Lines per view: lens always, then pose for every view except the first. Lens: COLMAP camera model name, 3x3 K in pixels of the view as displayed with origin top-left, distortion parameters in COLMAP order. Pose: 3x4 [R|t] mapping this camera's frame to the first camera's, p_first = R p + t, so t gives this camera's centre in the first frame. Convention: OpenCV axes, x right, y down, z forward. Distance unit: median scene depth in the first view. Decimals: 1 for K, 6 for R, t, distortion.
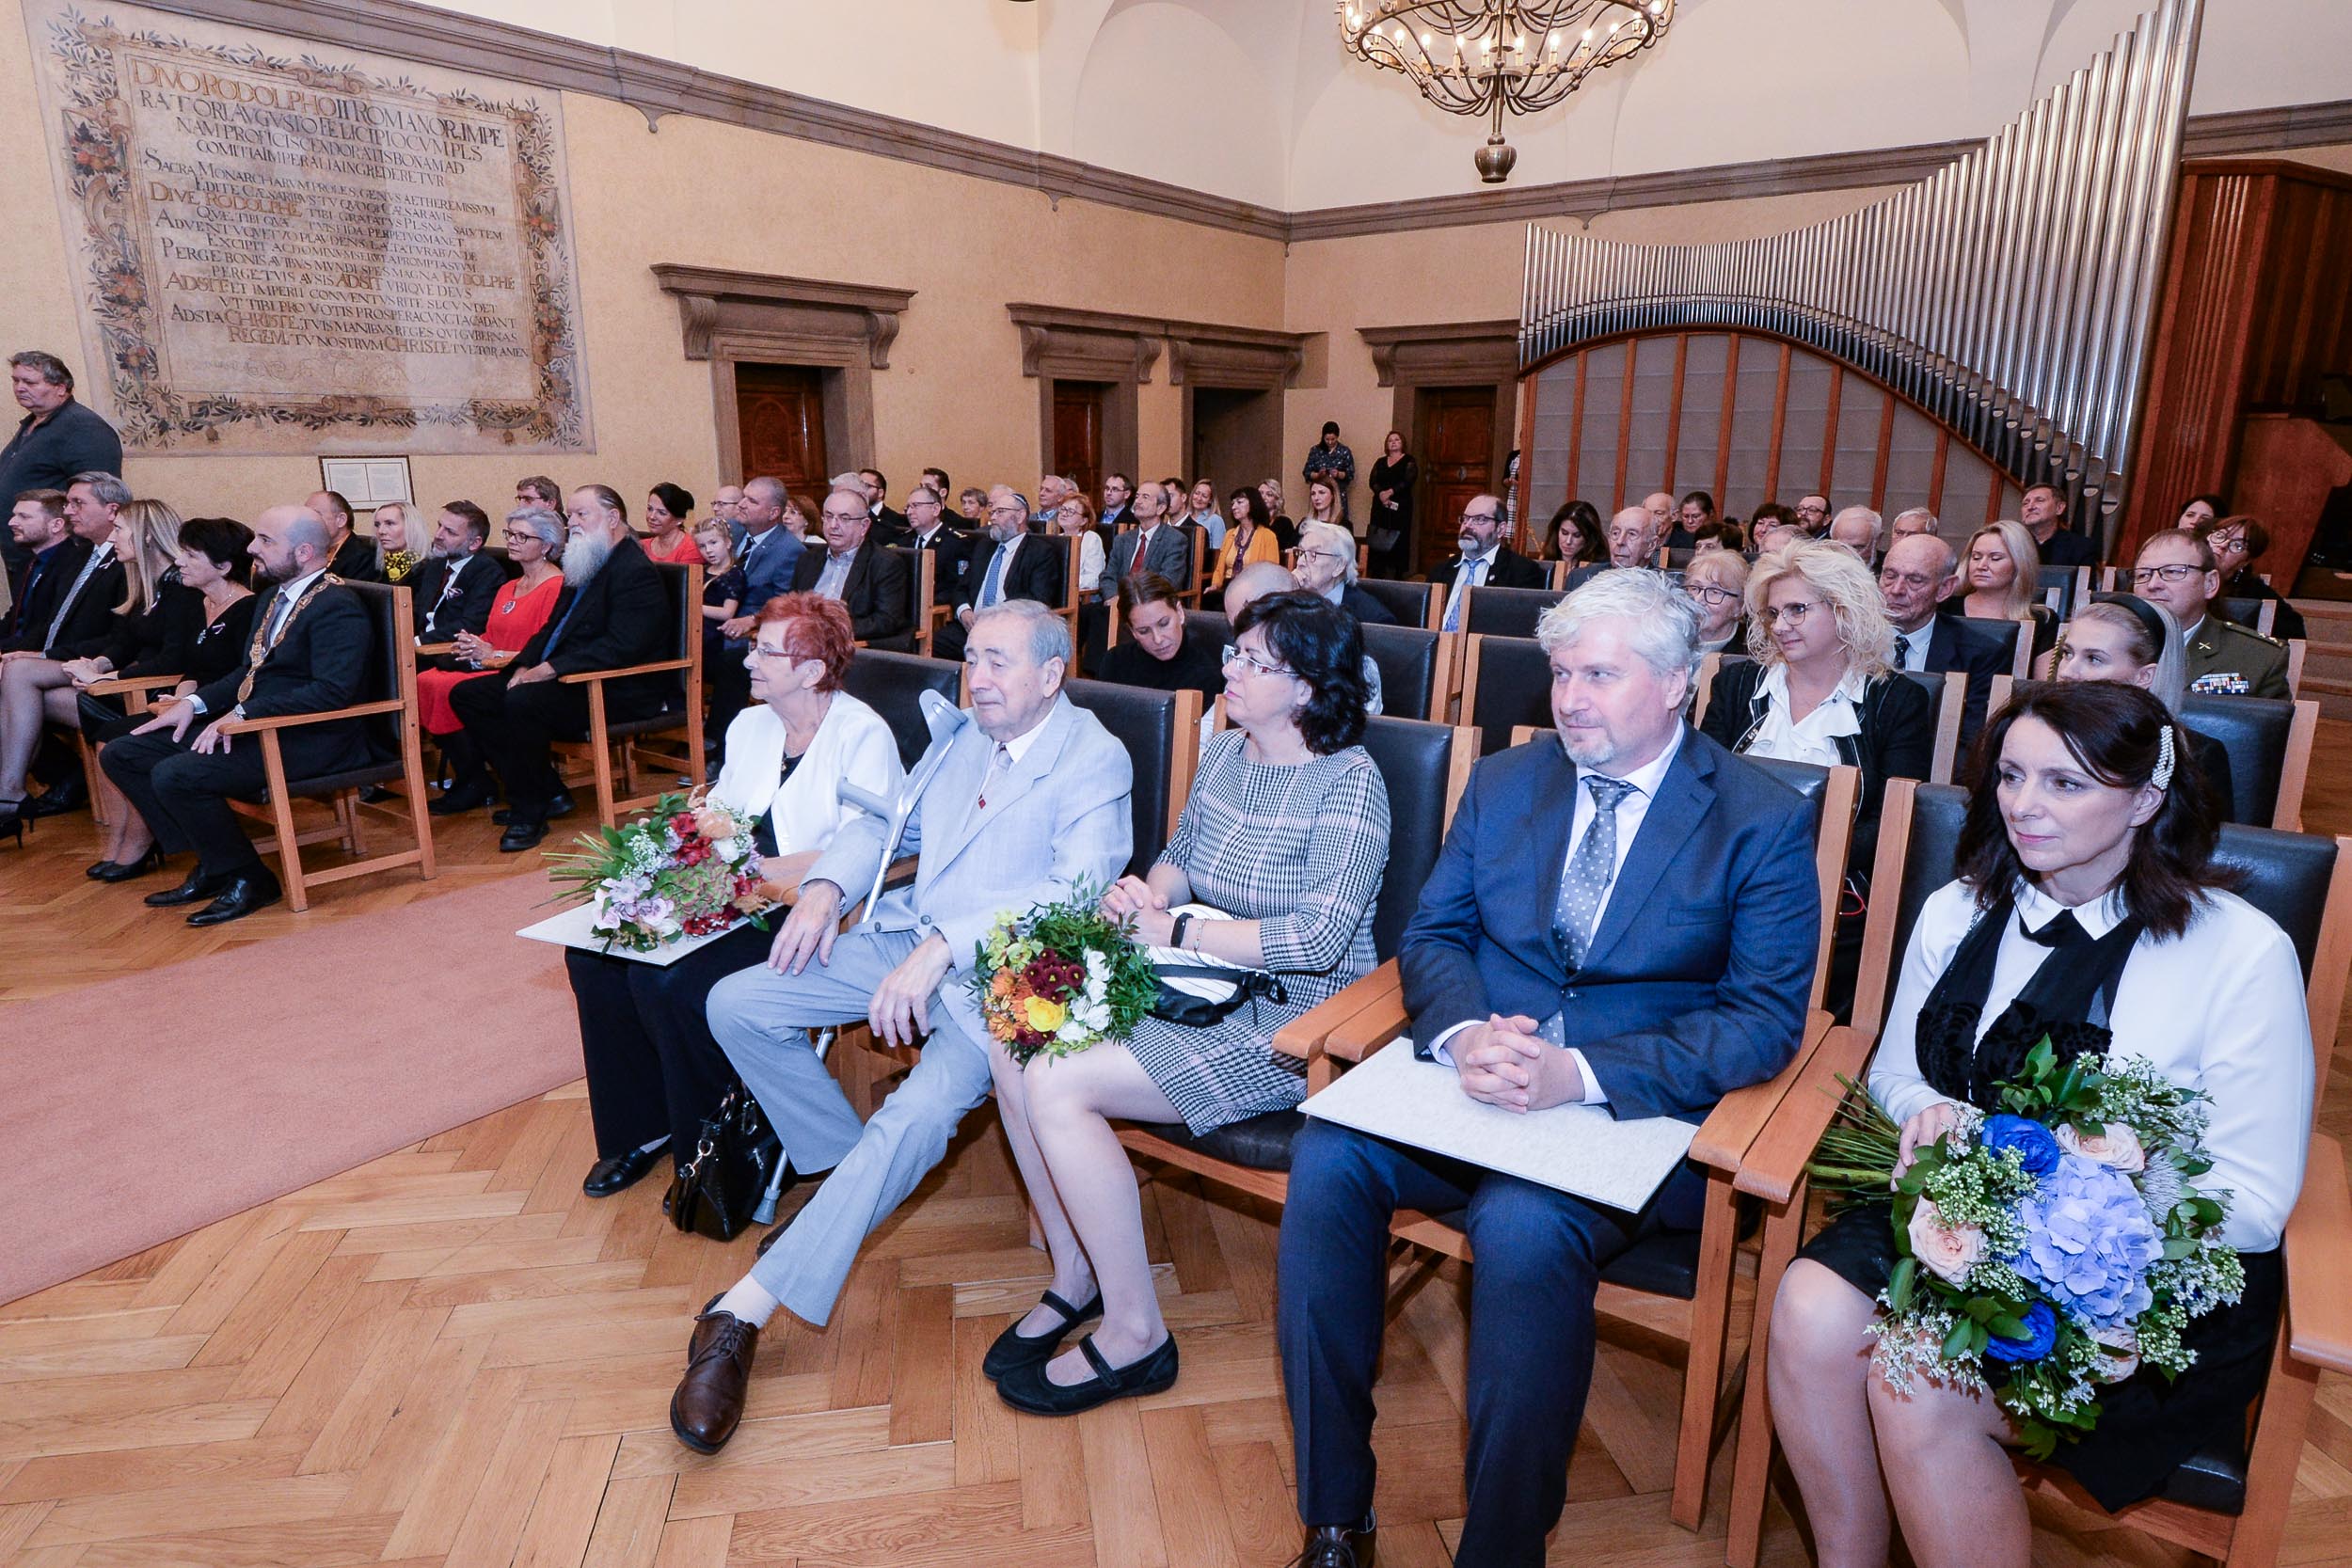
lens RADIAL K [[1397.4, 0, 1176.0], [0, 1397.4, 784.0], [0, 0, 1]] dist [0.001930, 0.000846]
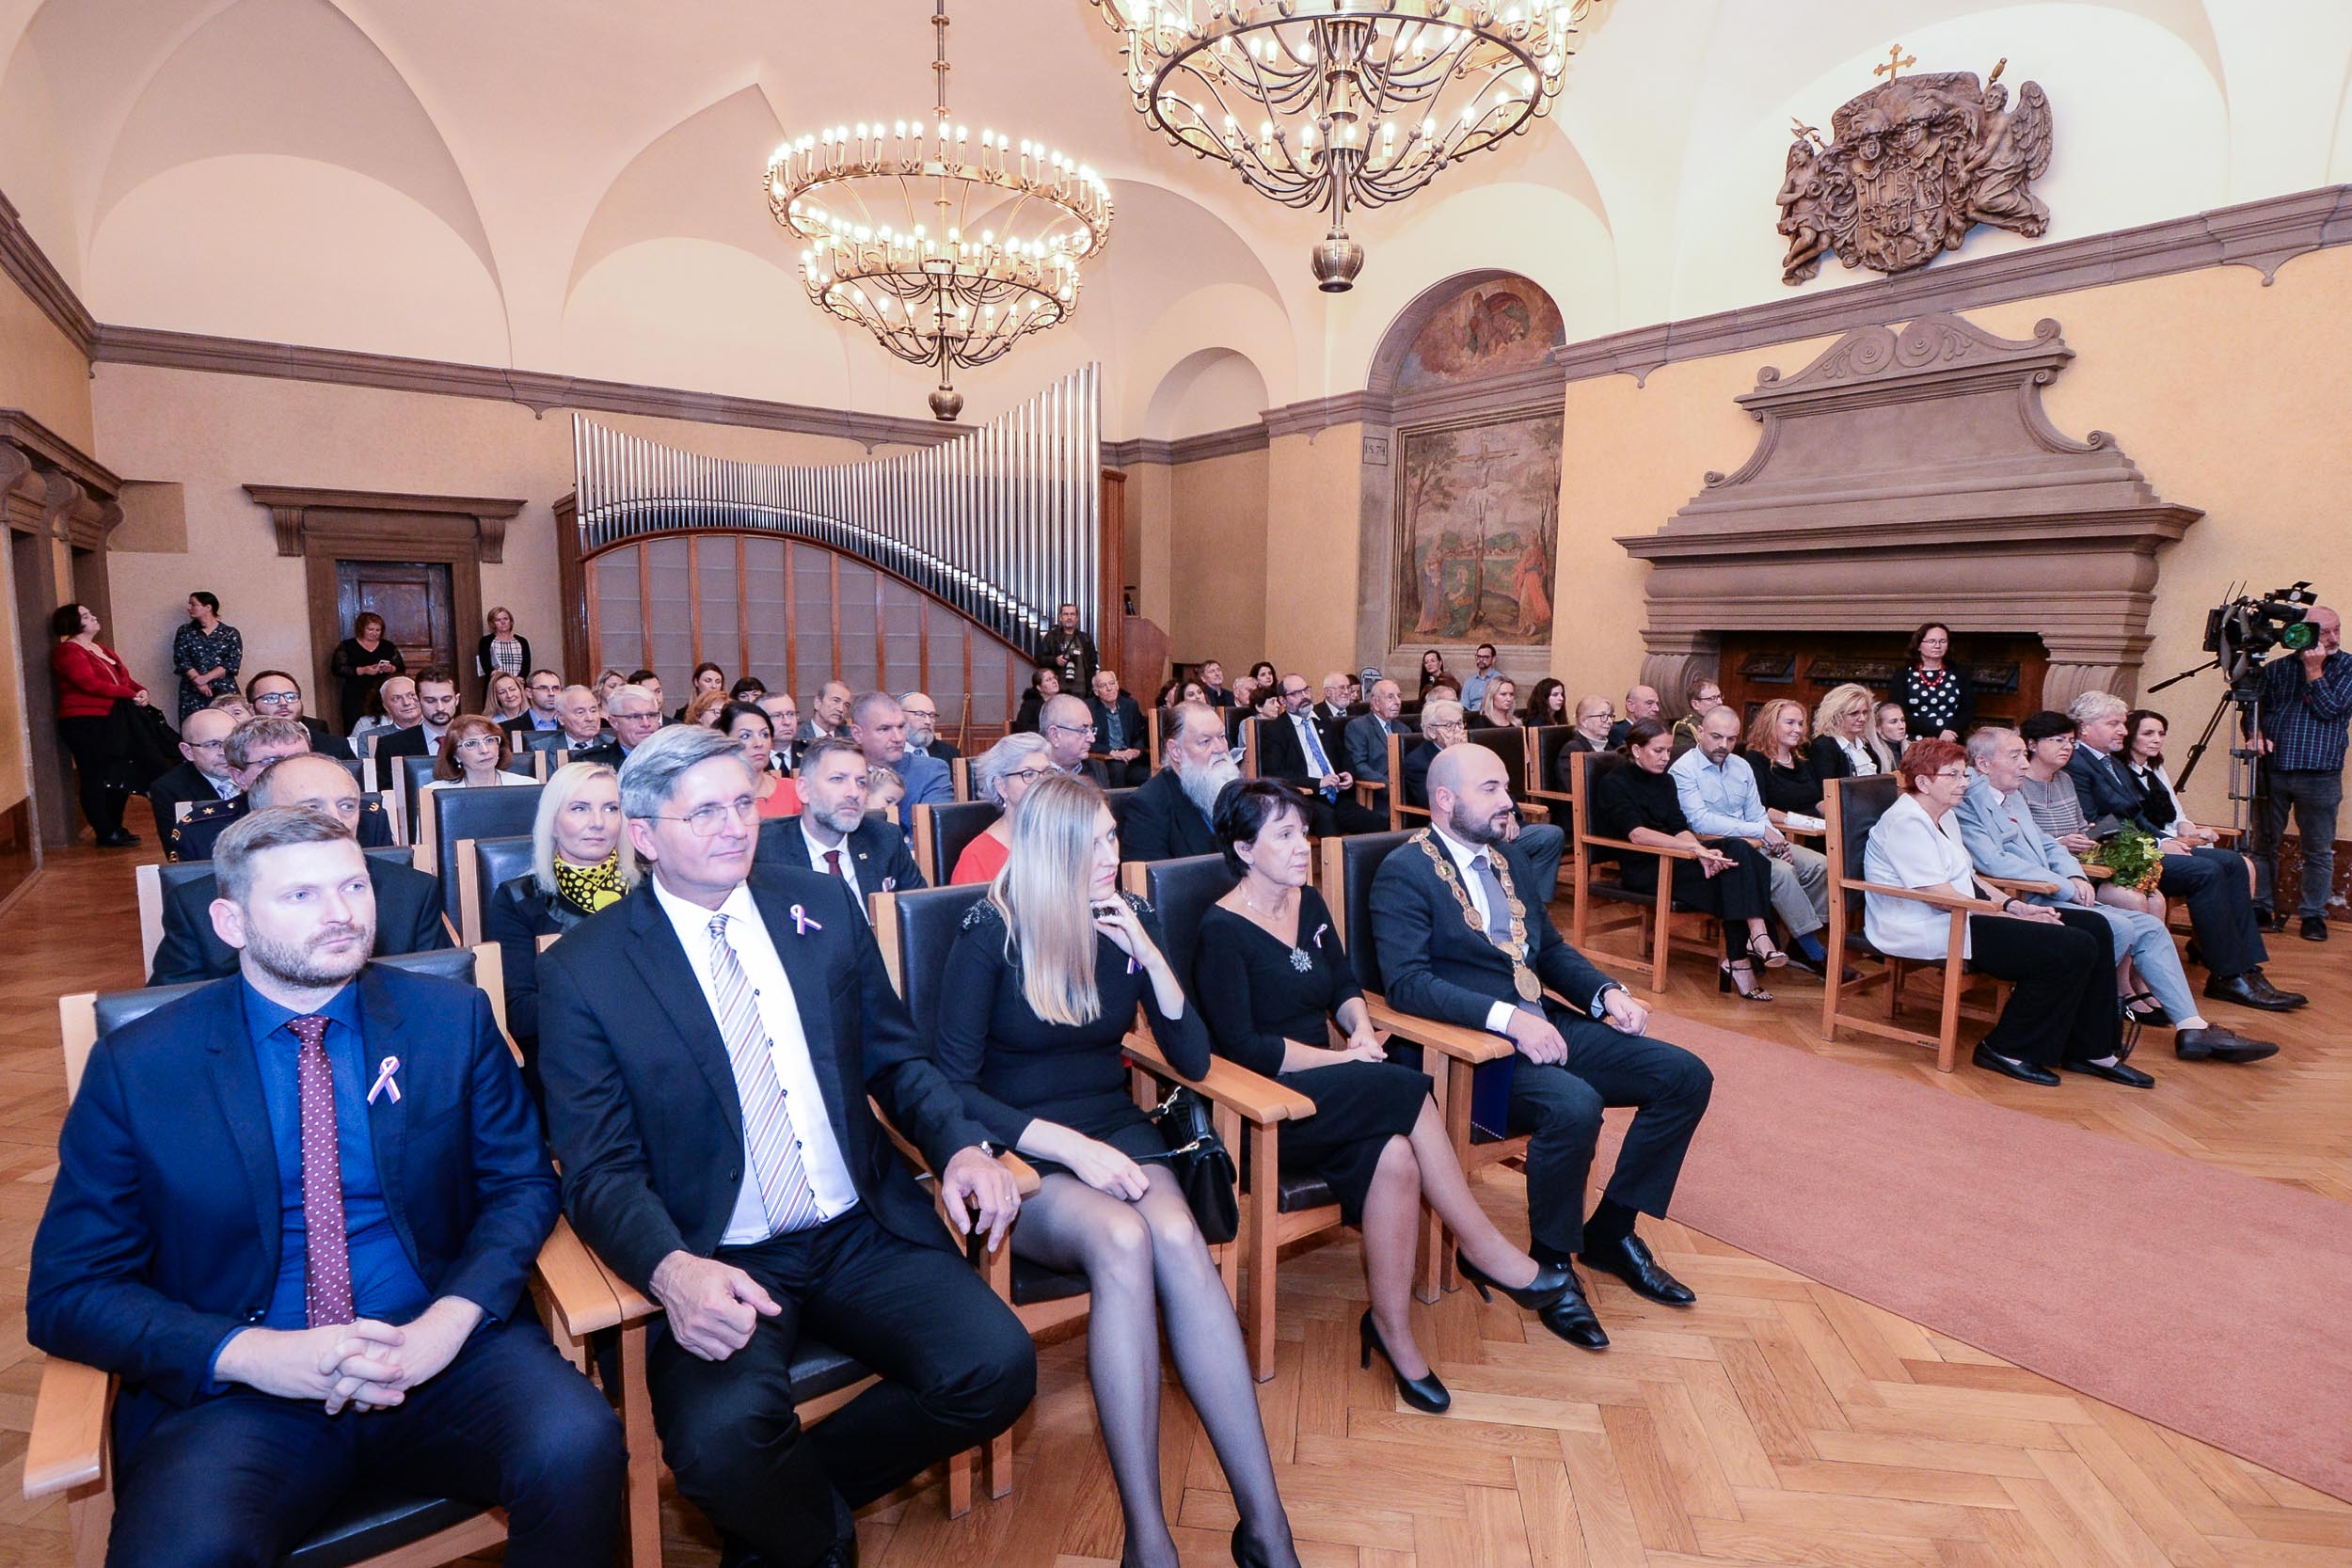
lens RADIAL K [[1245.7, 0, 1176.0], [0, 1245.7, 784.0], [0, 0, 1]] dist [0.000096, -0.000166]
pose [[0.335798, -0.113939, 0.935017, -0.506546], [0.207677, 0.977185, 0.044493, -0.094912], [-0.918755, 0.179241, 0.351799, 0.351973]]
